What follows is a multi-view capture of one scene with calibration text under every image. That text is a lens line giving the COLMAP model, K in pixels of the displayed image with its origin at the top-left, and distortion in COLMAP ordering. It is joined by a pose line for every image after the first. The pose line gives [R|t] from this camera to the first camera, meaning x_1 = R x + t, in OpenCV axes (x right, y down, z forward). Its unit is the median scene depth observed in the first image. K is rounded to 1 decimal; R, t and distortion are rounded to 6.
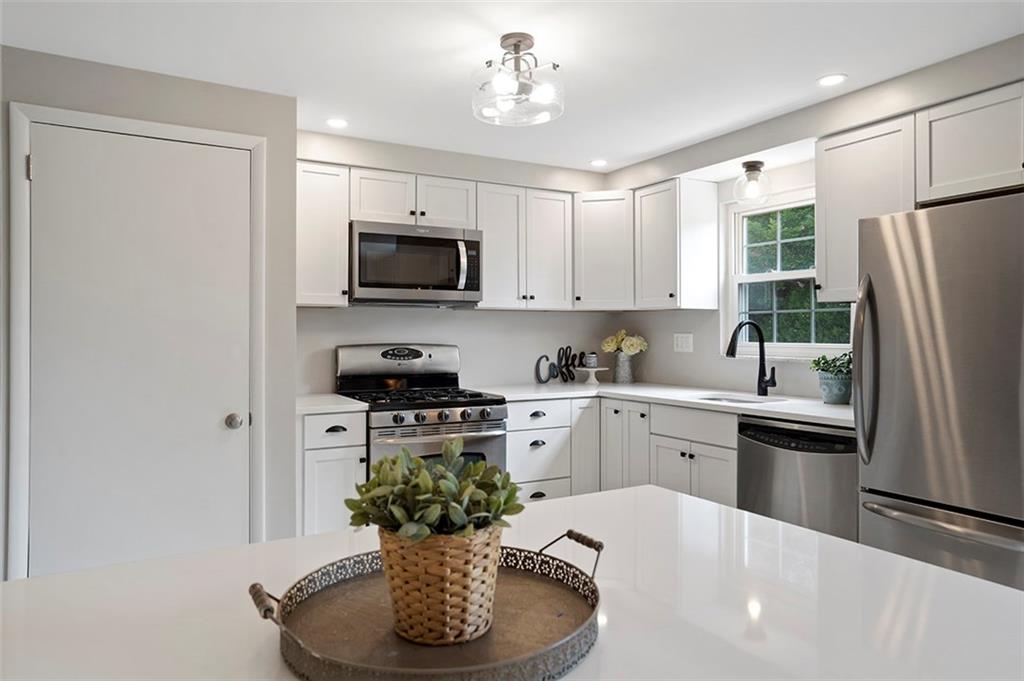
lens RADIAL K [[666.8, 0, 501.5], [0, 666.8, 334.1], [0, 0, 1]] dist [-0.034654, 0.010801]
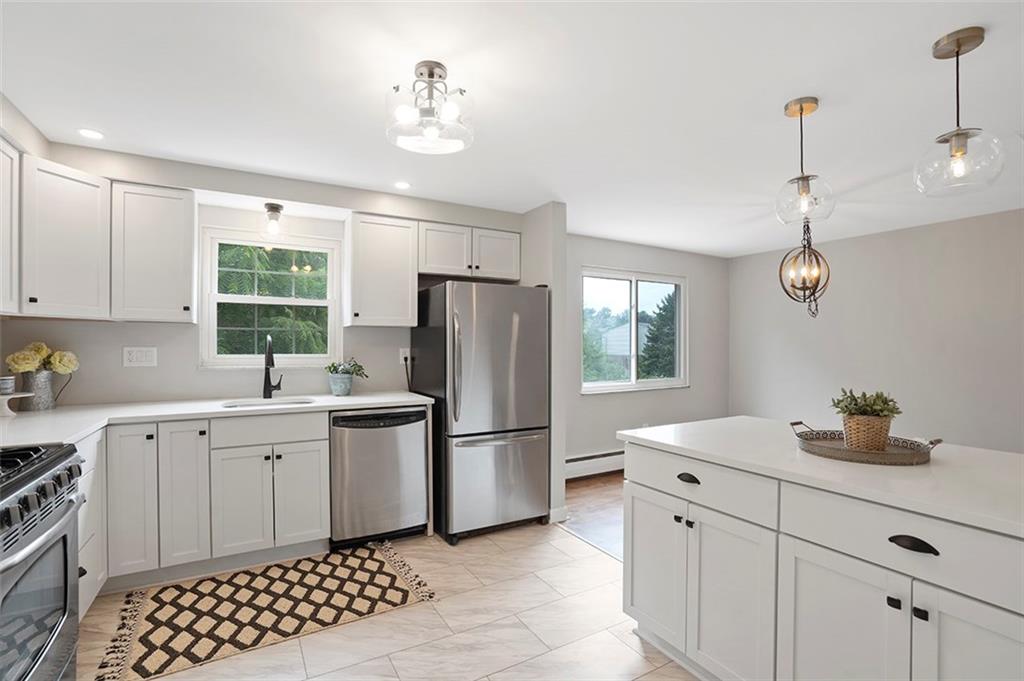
lens RADIAL K [[479.7, 0, 503.9], [0, 479.7, 345.6], [0, 0, 1]] dist [-0.040429, 0.011767]
pose [[-0.004951, 0.002044, 0.999986, -0.453632], [0.001616, 0.999997, -0.002036, -0.001098], [-0.999986, 0.001606, -0.004954, 0.549193]]
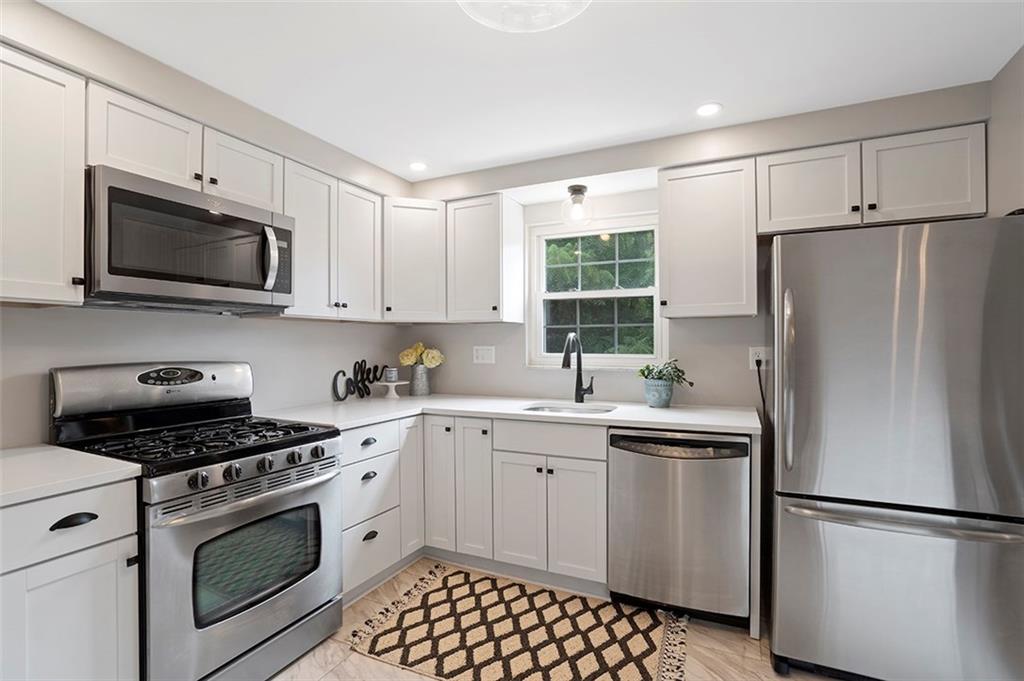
lens RADIAL K [[479.7, 0, 510.4], [0, 479.7, 345.0], [0, 0, 1]] dist [-0.040429, 0.011767]
pose [[0.818198, -0.002921, 0.574929, -0.148459], [0.003401, 0.999994, 0.000240, -0.002800], [-0.574926, 0.001758, 0.818203, 0.399497]]
